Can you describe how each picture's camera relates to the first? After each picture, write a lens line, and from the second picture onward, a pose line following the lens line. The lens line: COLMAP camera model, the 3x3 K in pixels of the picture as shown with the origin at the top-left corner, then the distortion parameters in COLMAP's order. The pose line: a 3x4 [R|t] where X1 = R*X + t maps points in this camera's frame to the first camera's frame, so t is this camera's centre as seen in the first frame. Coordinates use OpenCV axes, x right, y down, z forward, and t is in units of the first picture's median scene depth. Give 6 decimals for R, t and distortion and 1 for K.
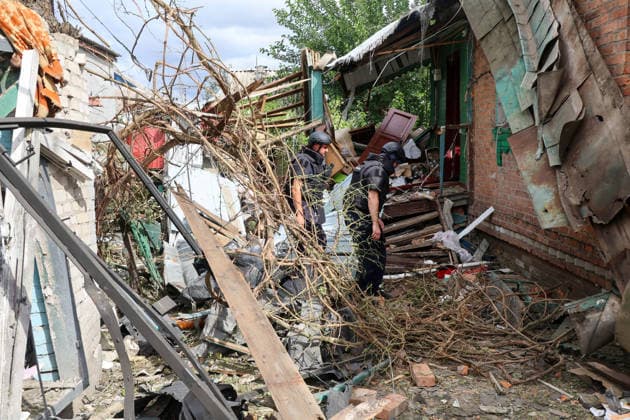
lens RADIAL K [[565.0, 0, 313.8], [0, 565.0, 216.1], [0, 0, 1]] dist [-0.010390, 0.001263]
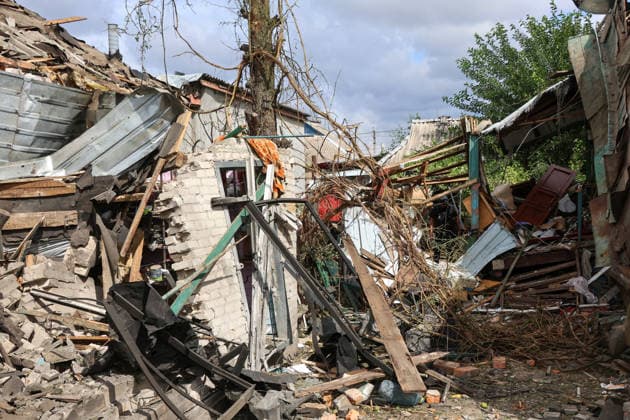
lens RADIAL K [[687.2, 0, 315.3], [0, 687.2, 208.0], [0, 0, 1]] dist [0.008537, 0.000000]
pose [[0.951438, -0.000098, -0.307840, 0.243401], [-0.029085, 0.995498, -0.090208, 0.043870], [0.306462, 0.094781, 0.947152, -0.767847]]
